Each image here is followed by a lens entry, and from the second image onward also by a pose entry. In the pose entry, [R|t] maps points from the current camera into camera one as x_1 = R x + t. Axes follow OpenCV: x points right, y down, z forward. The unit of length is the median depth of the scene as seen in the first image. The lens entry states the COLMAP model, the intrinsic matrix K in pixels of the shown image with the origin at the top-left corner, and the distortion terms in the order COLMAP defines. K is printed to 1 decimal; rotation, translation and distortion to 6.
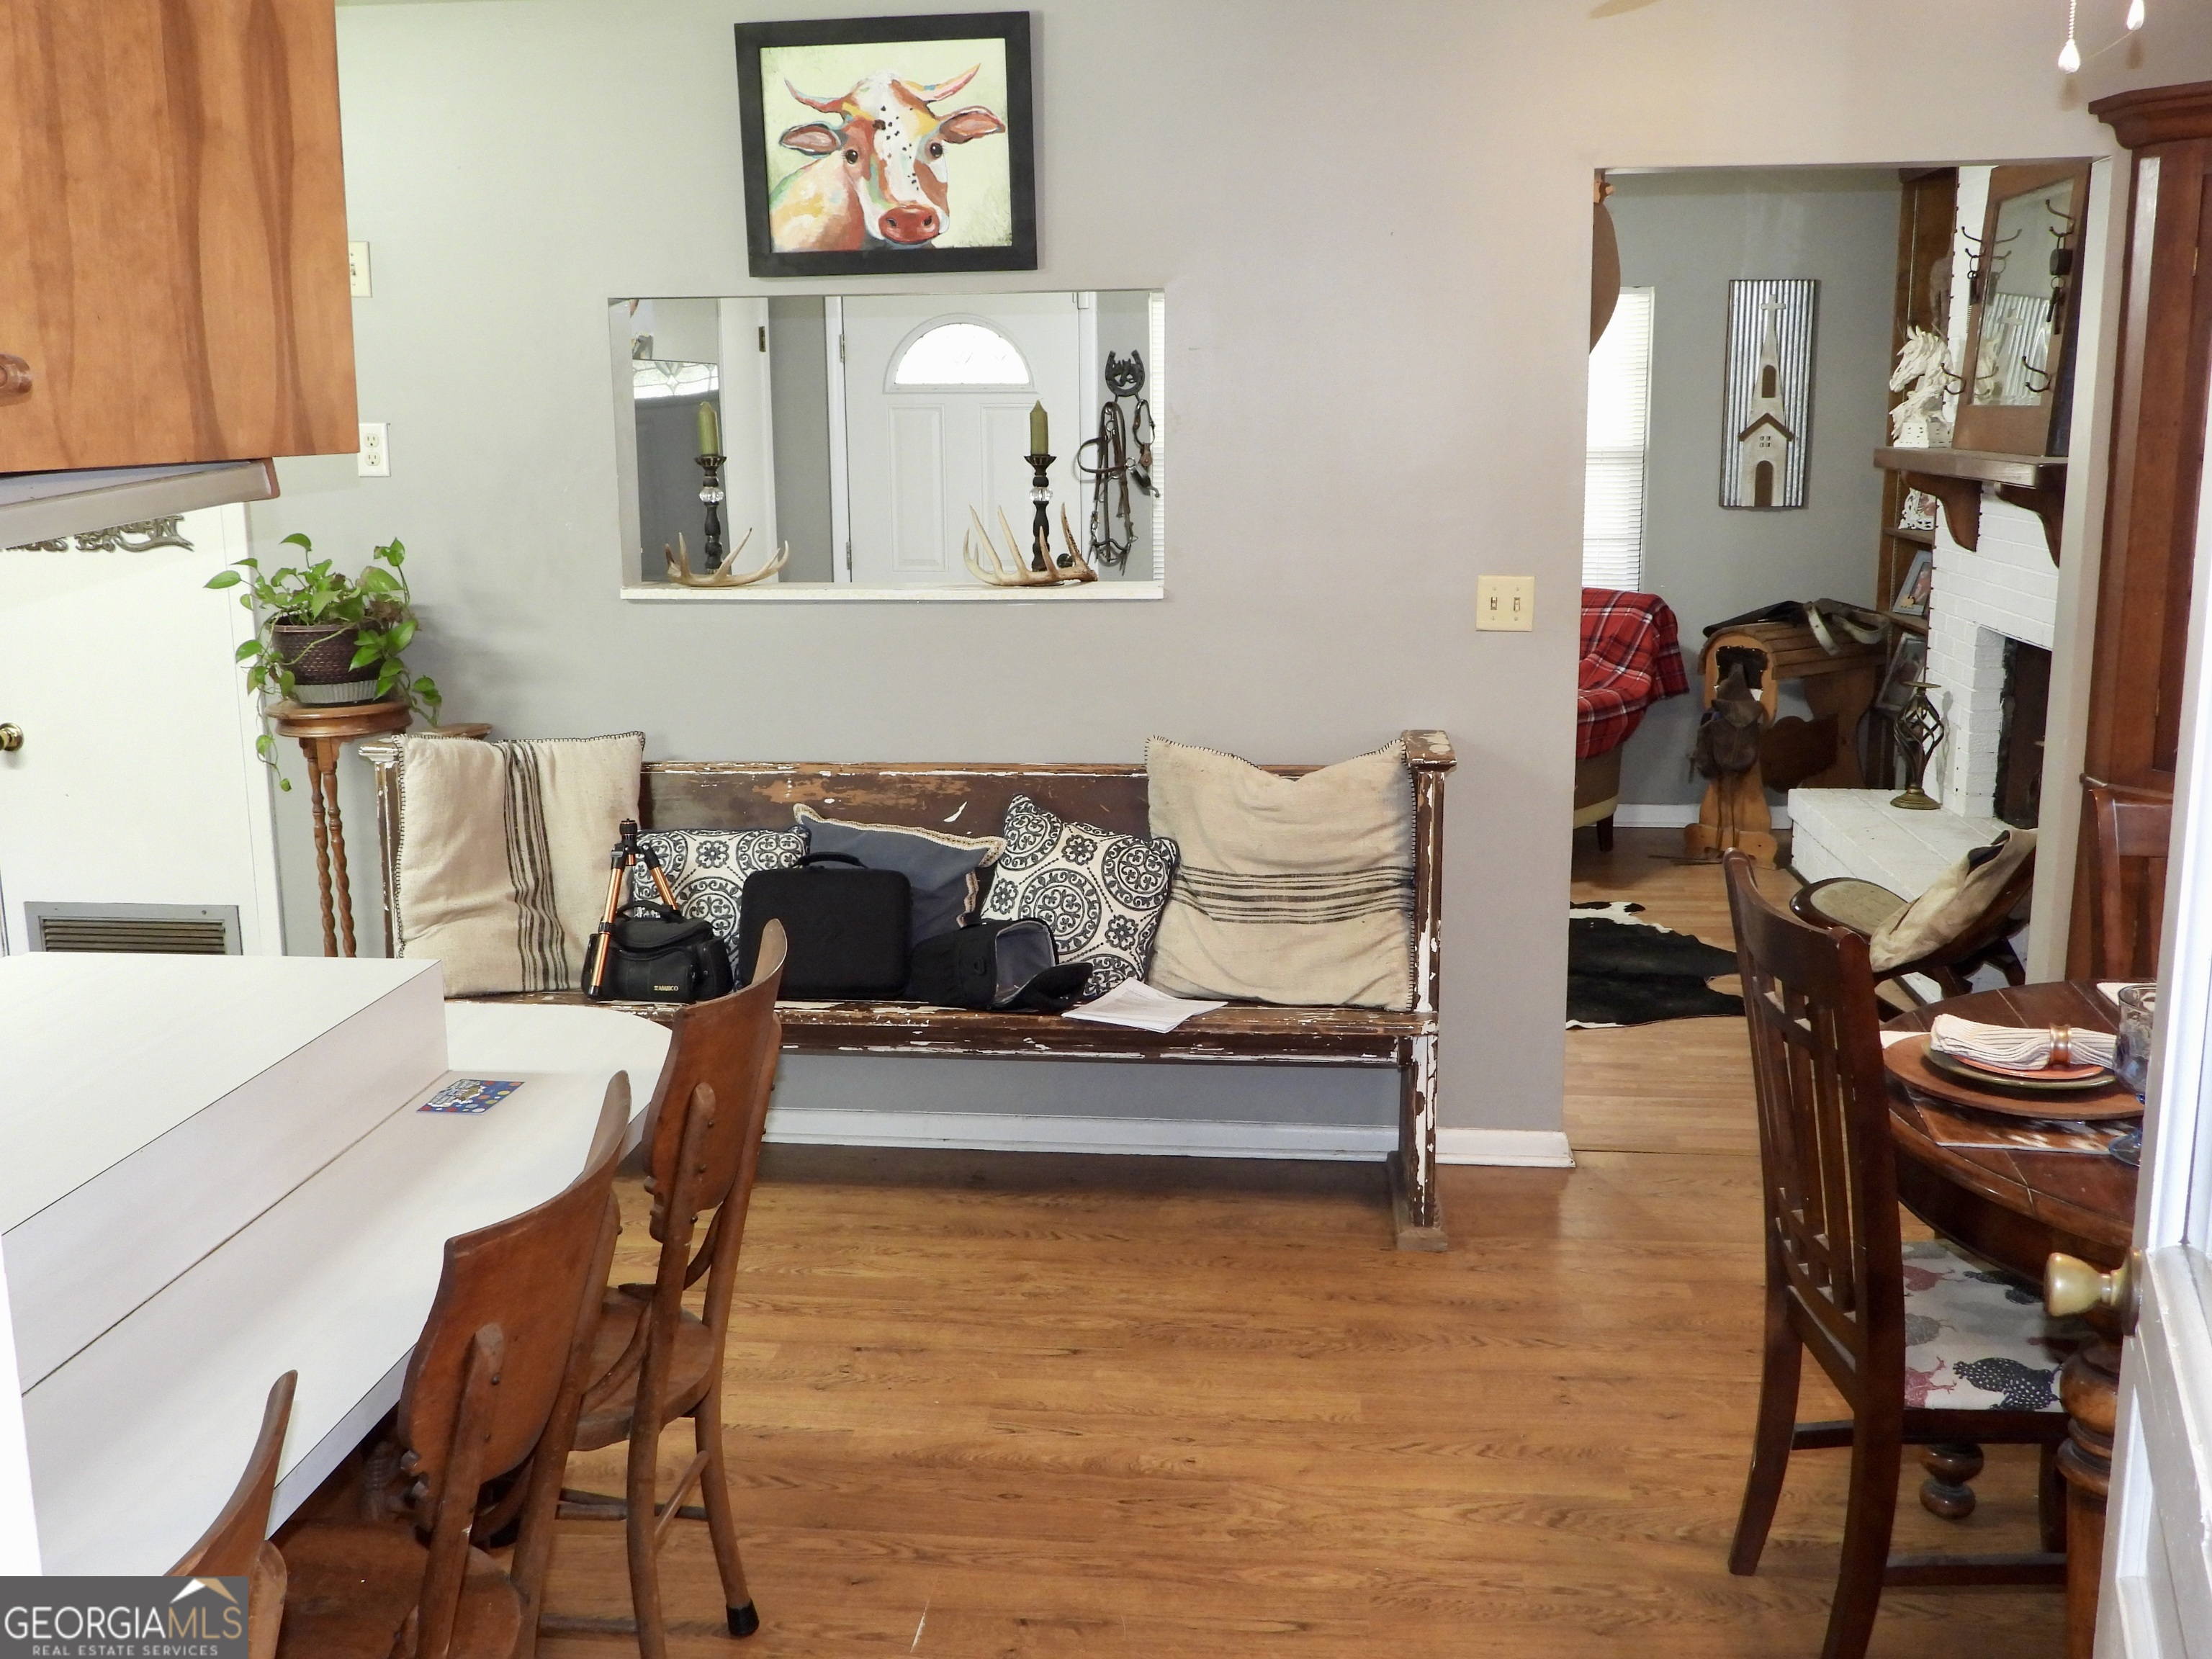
lens RADIAL K [[2106.6, 0, 1090.3], [0, 2106.6, 824.8], [0, 0, 1]] dist [-0.031496, 0.000000]
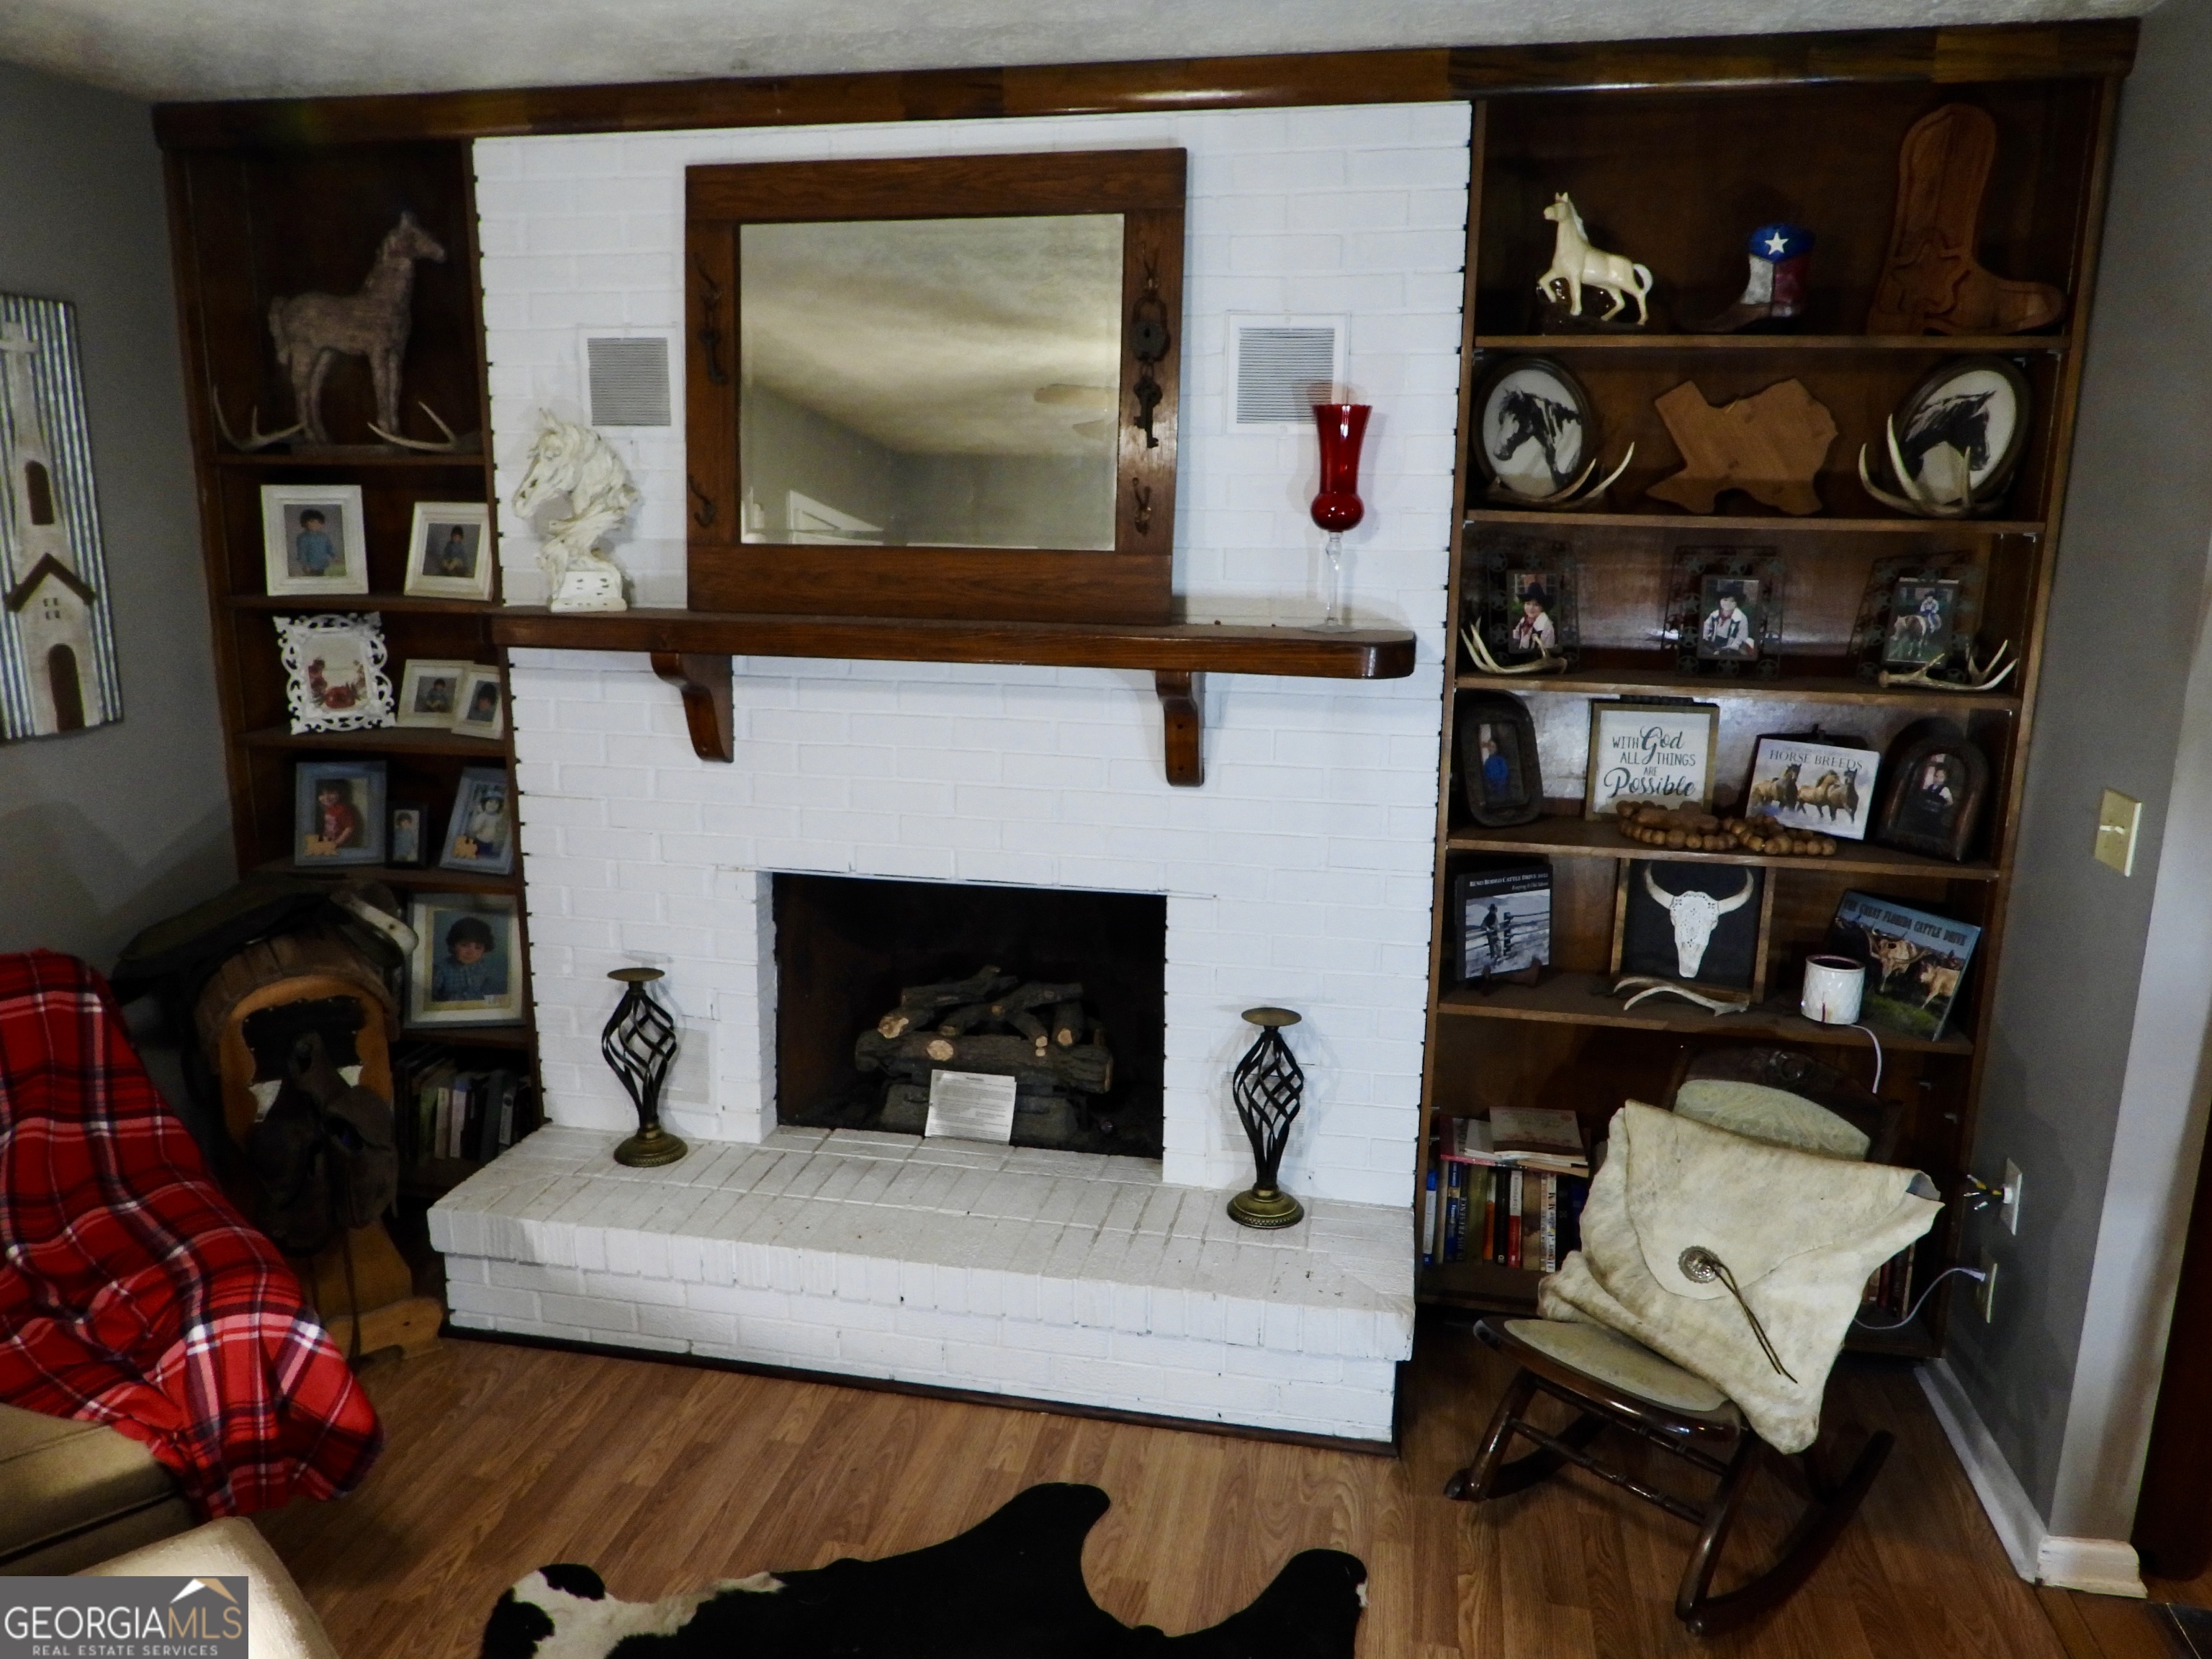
lens RADIAL K [[1585.4, 0, 1105.8], [0, 1585.4, 829.2], [0, 0, 1]] dist [-0.019653, 0.010150]
pose [[0.071810, -0.200171, 0.977126, -0.053723], [0.179282, 0.966290, 0.184776, -0.154372], [-0.981173, 0.161912, 0.105277, 0.708064]]
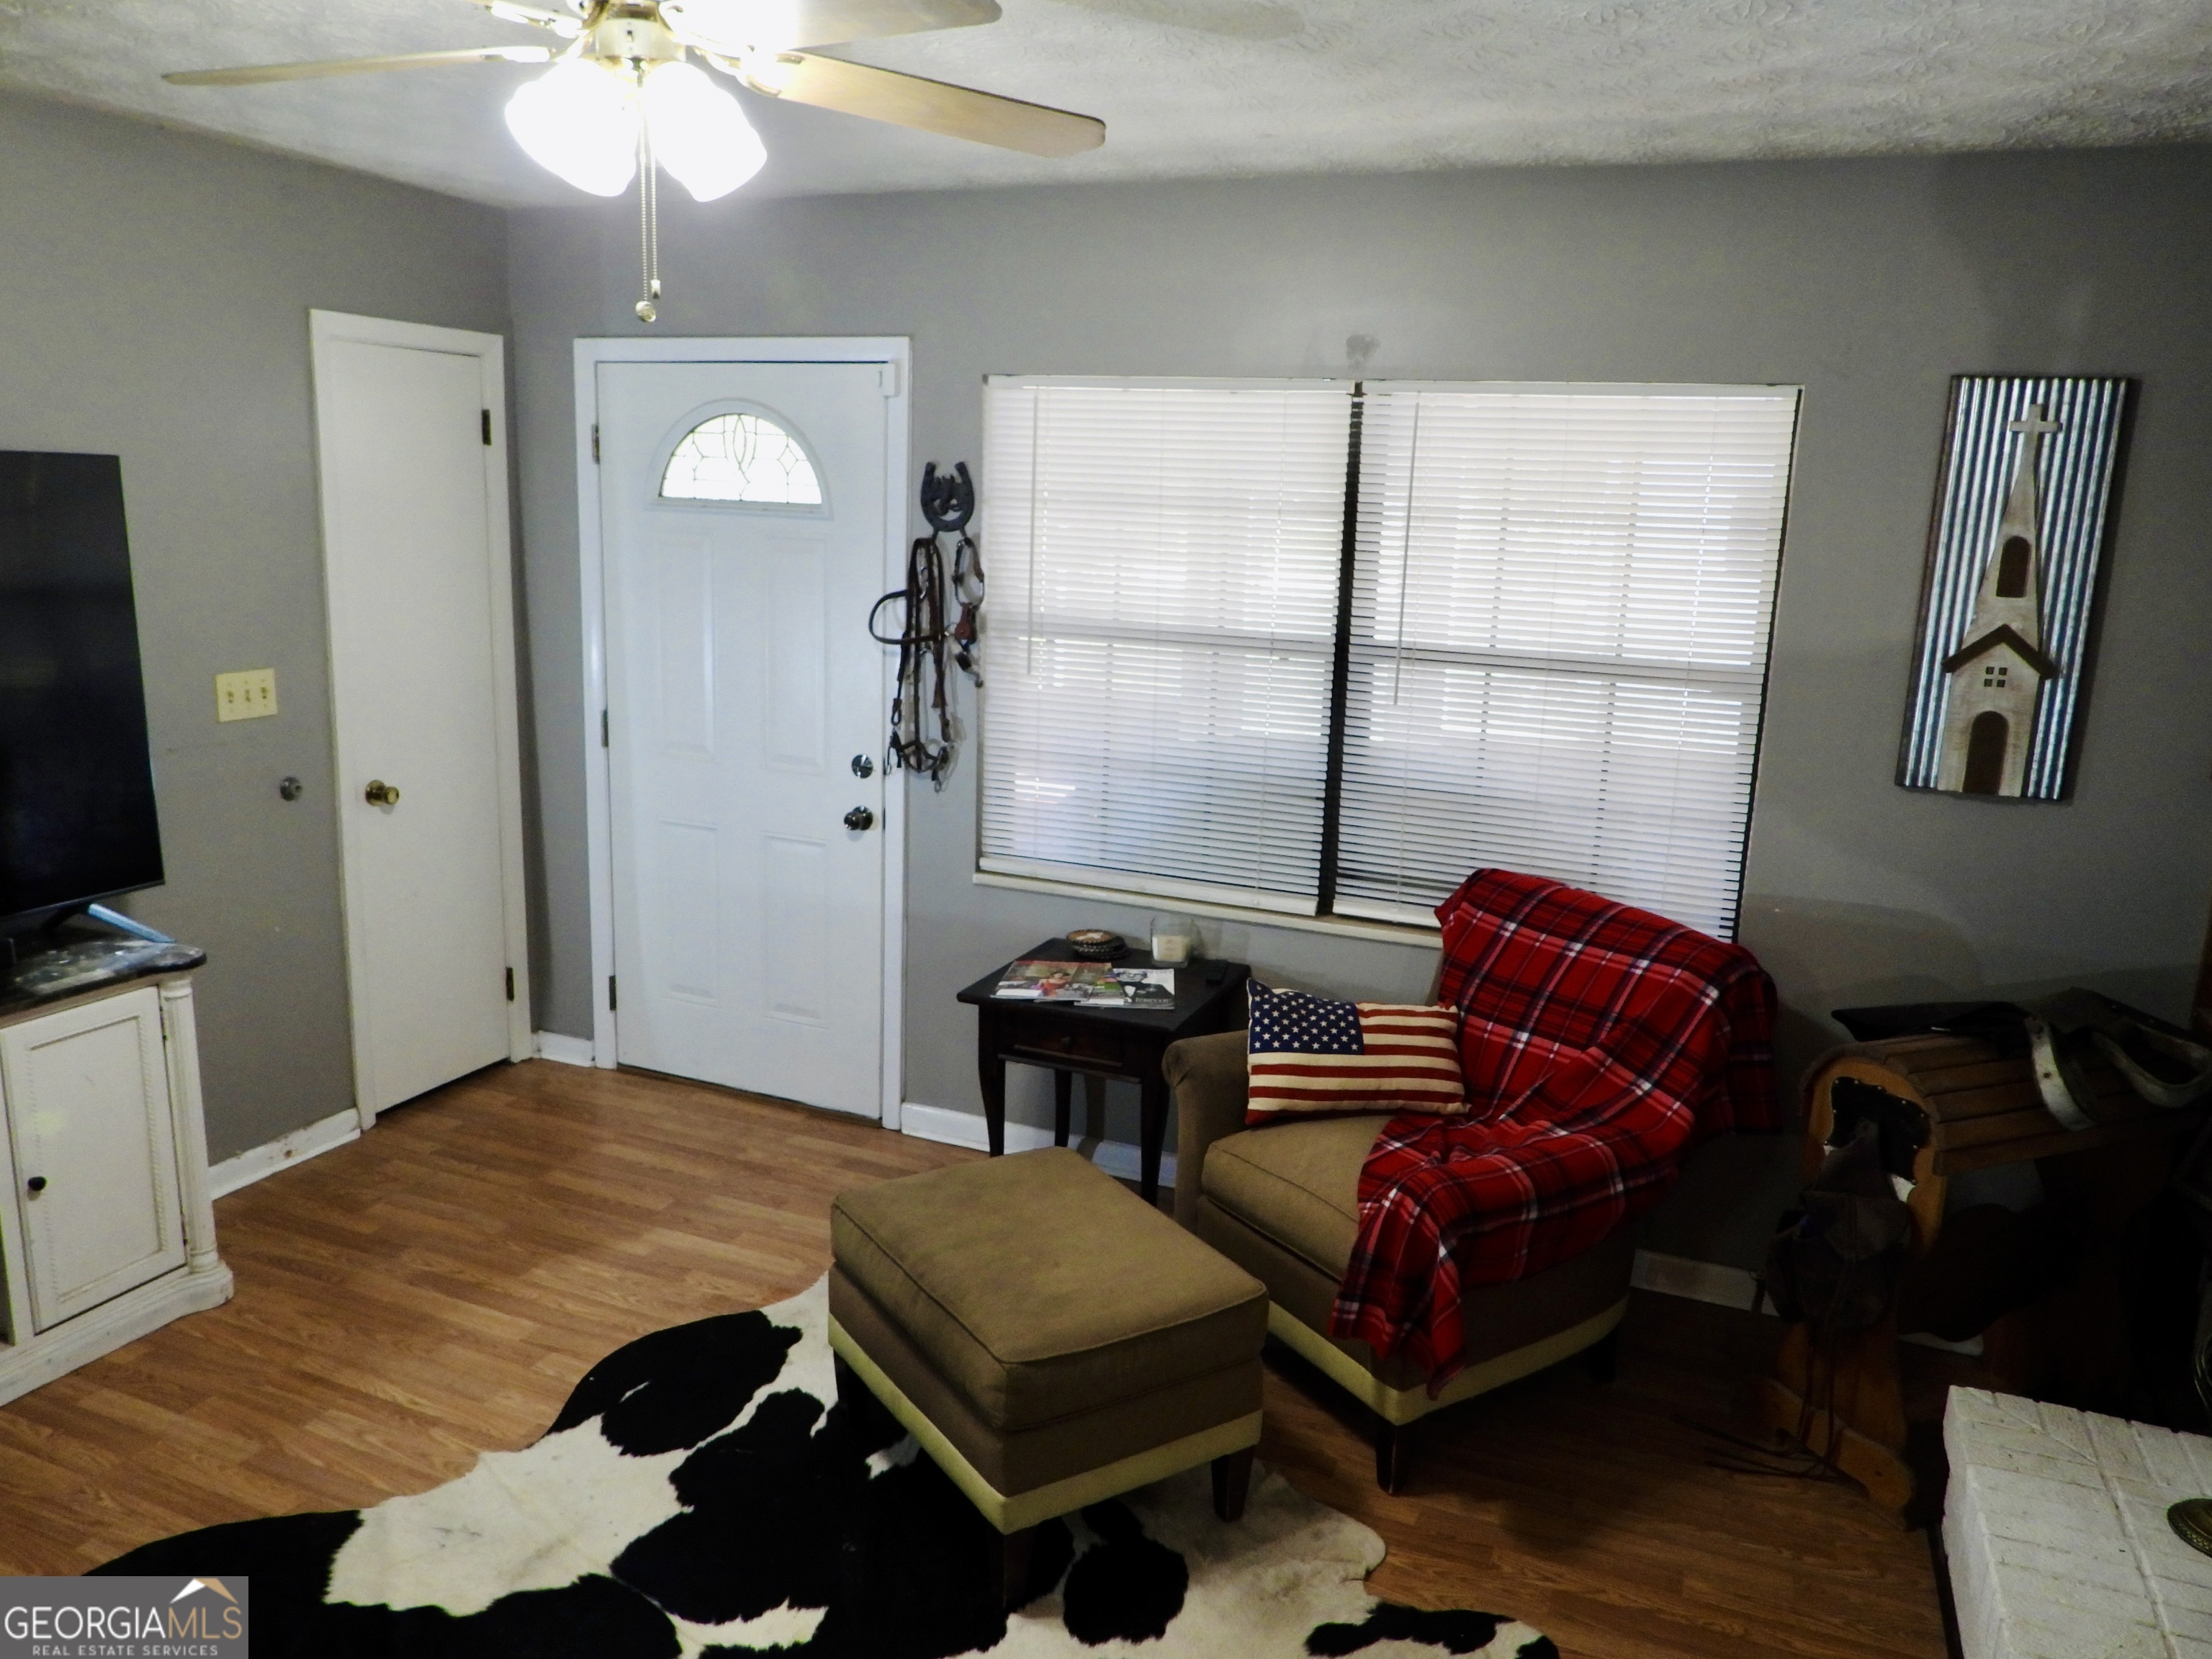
lens RADIAL K [[1585.4, 0, 1101.0], [0, 1585.4, 826.4], [0, 0, 1]] dist [-0.019653, 0.010150]
pose [[0.962725, 0.099122, -0.251666, 0.204833], [-0.097281, 0.995060, 0.019777, -0.129301], [0.252383, 0.005442, 0.967612, 0.545880]]
